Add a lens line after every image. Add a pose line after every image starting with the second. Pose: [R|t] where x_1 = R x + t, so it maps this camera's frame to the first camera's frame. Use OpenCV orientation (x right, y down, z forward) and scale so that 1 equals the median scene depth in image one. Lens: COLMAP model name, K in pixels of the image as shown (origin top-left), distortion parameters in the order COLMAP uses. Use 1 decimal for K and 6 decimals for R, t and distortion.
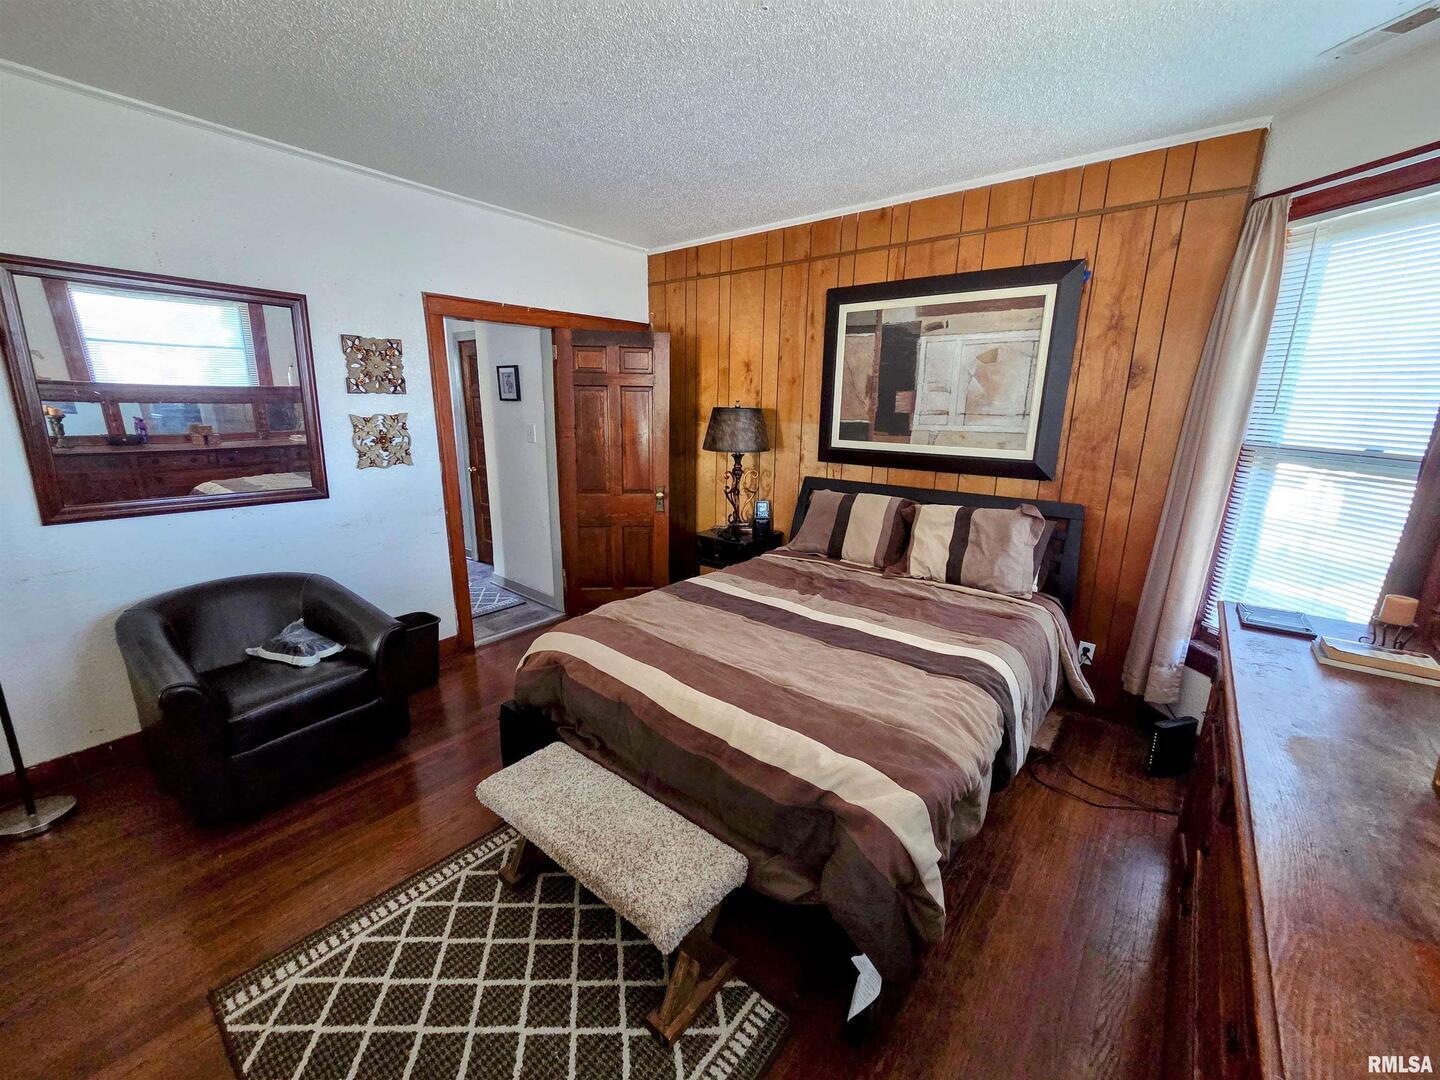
lens RADIAL K [[591.2, 0, 715.7], [0, 591.2, 540.8], [0, 0, 1]] dist [0.000855, -0.000522]
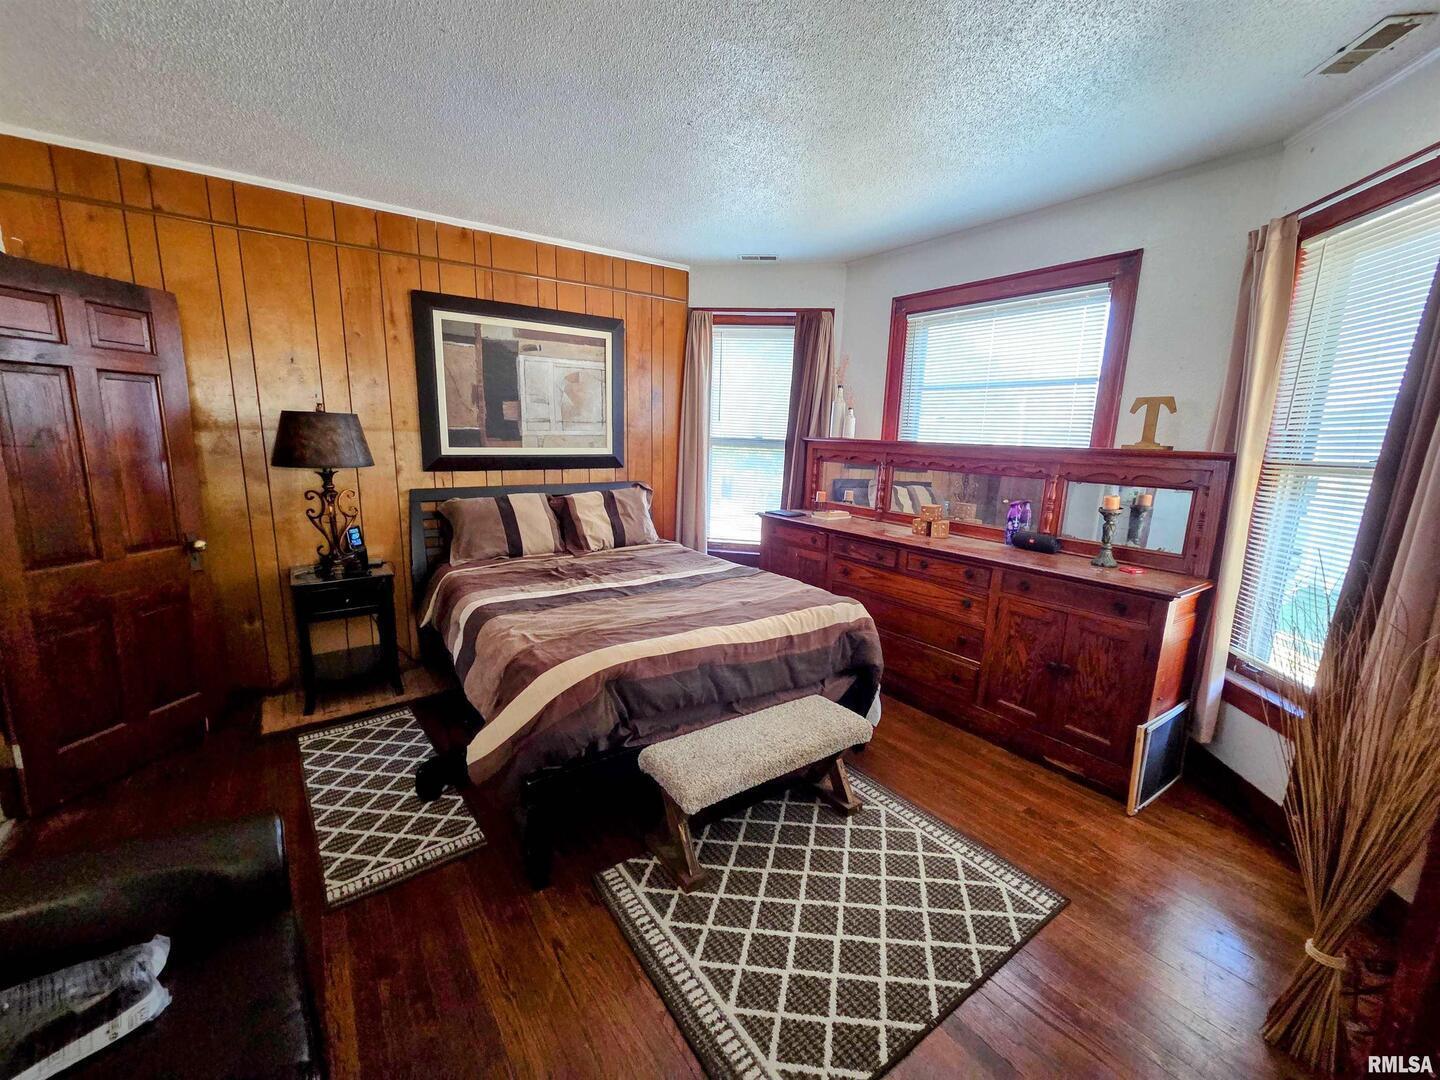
lens RADIAL K [[591.2, 0, 715.5], [0, 591.2, 542.7], [0, 0, 1]] dist [0.000855, -0.000522]
pose [[0.262717, -0.183790, 0.947207, -0.709765], [0.208083, 0.969383, 0.130380, -0.058987], [-0.942169, 0.162845, 0.292916, 0.355979]]
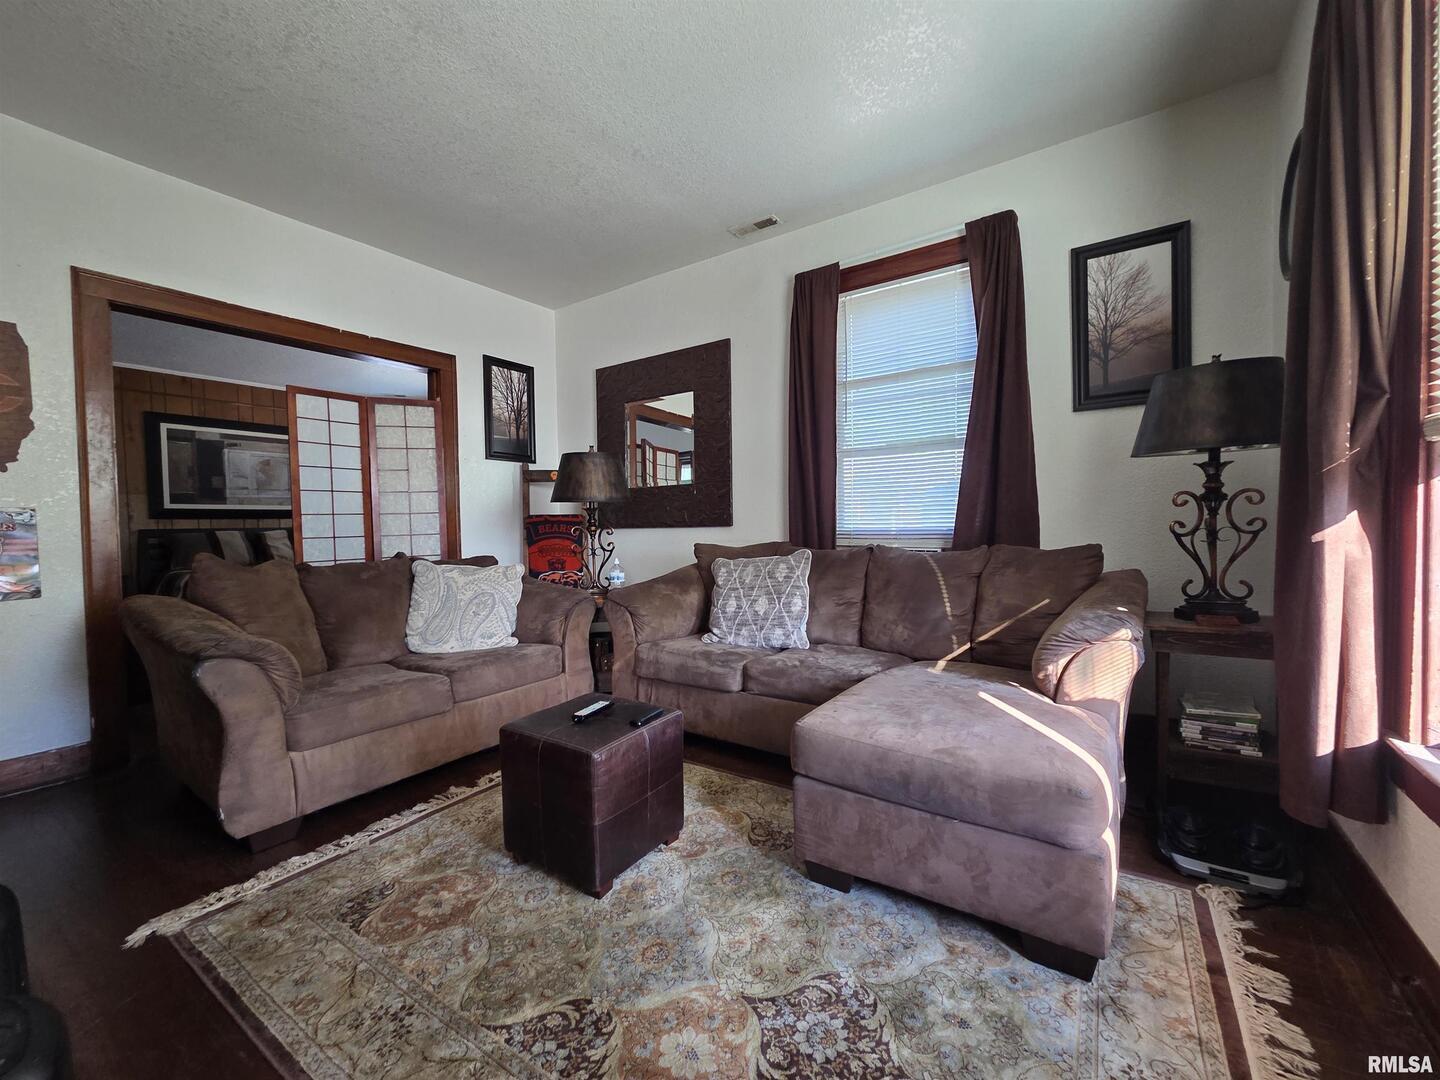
lens RADIAL K [[591.2, 0, 713.7], [0, 591.2, 543.2], [0, 0, 1]] dist [0.000855, -0.000522]
pose [[-0.091395, -0.035541, 0.995180, -1.674637], [0.257904, 0.964420, 0.058128, 0.238221], [-0.961838, 0.261974, -0.078977, -0.274876]]
